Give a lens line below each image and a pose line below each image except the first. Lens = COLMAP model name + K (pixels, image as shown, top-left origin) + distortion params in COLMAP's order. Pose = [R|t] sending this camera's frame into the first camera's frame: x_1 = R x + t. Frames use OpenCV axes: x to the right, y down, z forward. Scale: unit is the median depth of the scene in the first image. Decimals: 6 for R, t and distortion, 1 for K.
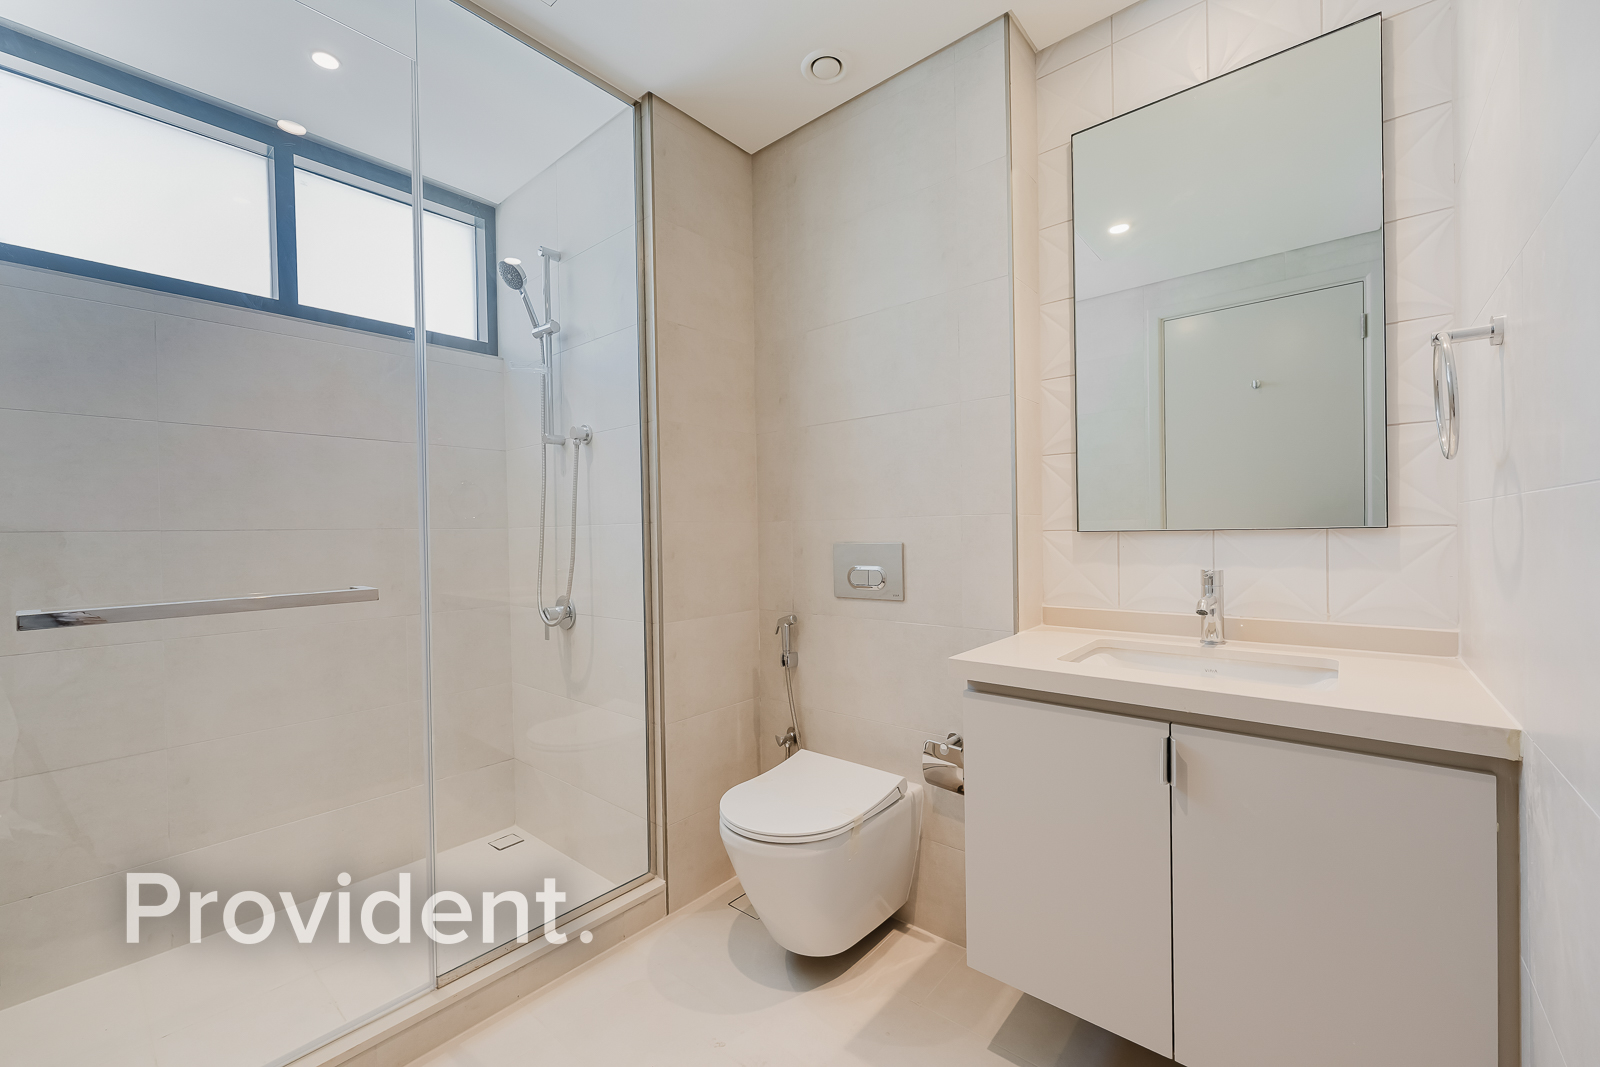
lens RADIAL K [[648.4, 0, 799.6], [0, 648.4, 532.8], [0, 0, 1]] dist [0.008777, 0.000965]
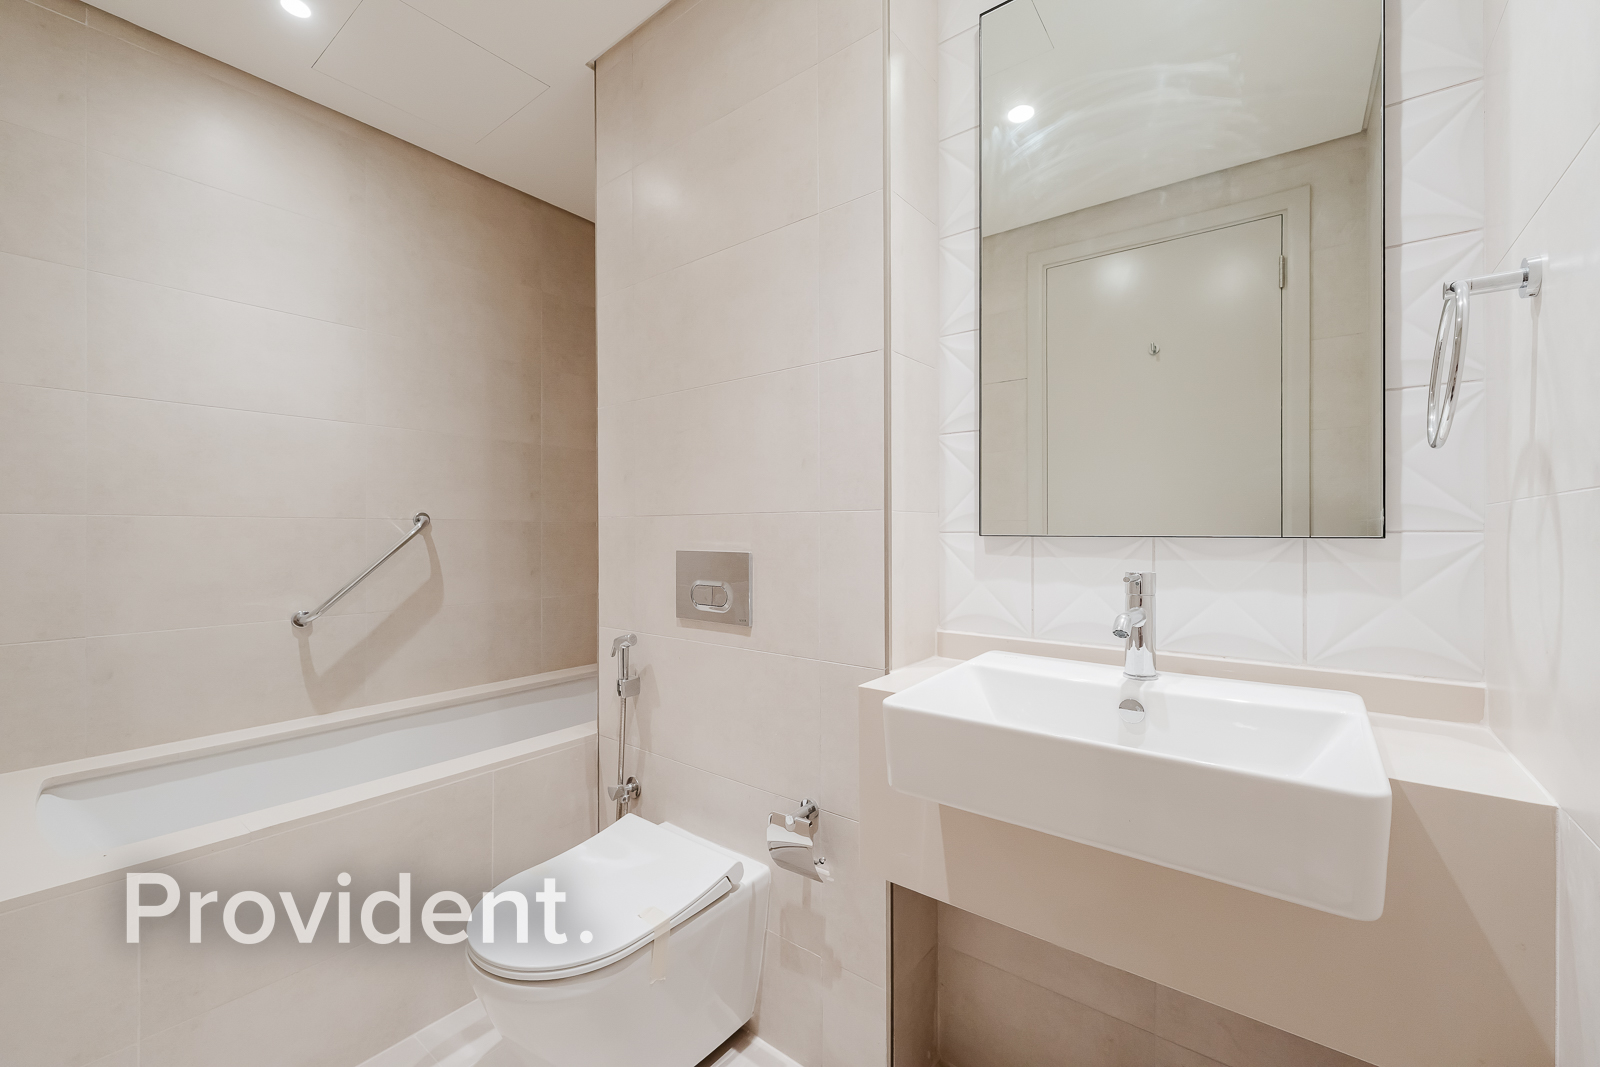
lens RADIAL K [[648.4, 0, 810.1], [0, 648.4, 537.3], [0, 0, 1]] dist [0.008777, 0.000965]
pose [[0.999839, 0.014362, 0.010738, 0.226046], [-0.014347, 0.999896, -0.001456, 0.004696], [-0.010757, 0.001302, 0.999941, 0.250016]]
